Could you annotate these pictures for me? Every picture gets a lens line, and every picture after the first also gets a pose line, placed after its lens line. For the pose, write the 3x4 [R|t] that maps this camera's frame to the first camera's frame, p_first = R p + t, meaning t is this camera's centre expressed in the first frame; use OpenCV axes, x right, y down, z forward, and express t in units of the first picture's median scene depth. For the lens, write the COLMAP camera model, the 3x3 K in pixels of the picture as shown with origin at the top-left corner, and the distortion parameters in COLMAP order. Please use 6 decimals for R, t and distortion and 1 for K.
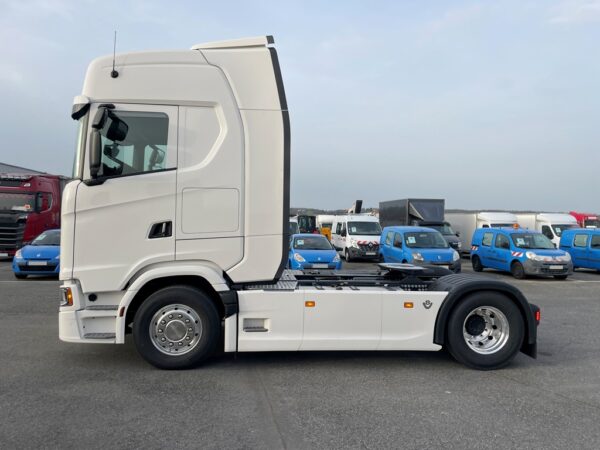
lens RADIAL K [[452.8, 0, 305.1], [0, 452.8, 225.0], [0, 0, 1]] dist [0.105670, -0.142627]
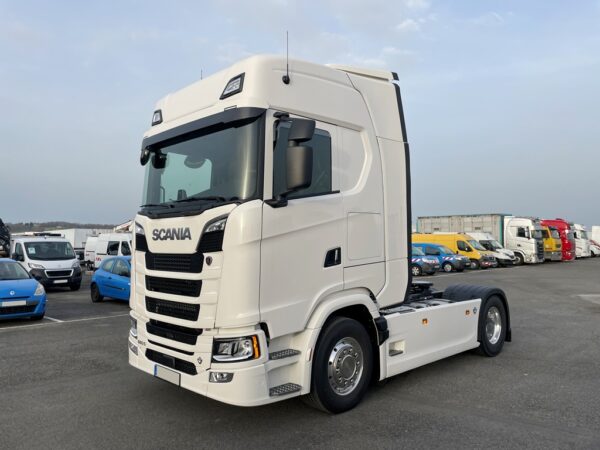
lens RADIAL K [[453.9, 0, 301.2], [0, 453.9, 214.9], [0, 0, 1]] dist [0.112290, -0.131362]
pose [[0.775189, 0.021198, 0.631373, -0.929429], [0.015292, 0.998514, -0.052299, -0.027381], [-0.631544, 0.050196, 0.773714, 0.326326]]
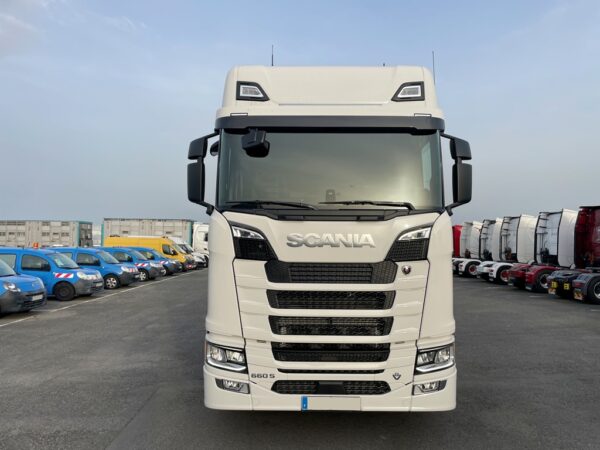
lens RADIAL K [[452.8, 0, 305.1], [0, 452.8, 225.0], [0, 0, 1]] dist [0.105670, -0.142627]
pose [[0.104043, 0.034150, 0.993986, -1.332854], [-0.006892, 0.999411, -0.033615, -0.040728], [-0.994549, -0.003353, 0.104217, 1.152431]]
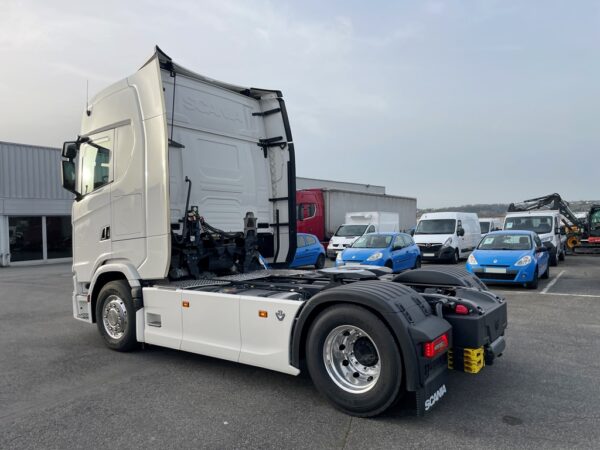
lens RADIAL K [[452.8, 0, 305.1], [0, 452.8, 225.0], [0, 0, 1]] dist [0.105670, -0.142627]
pose [[0.738586, -0.040440, -0.672945, 0.883263], [0.039984, 0.999070, -0.016154, 0.028903], [0.672972, -0.014976, 0.739516, 0.449684]]
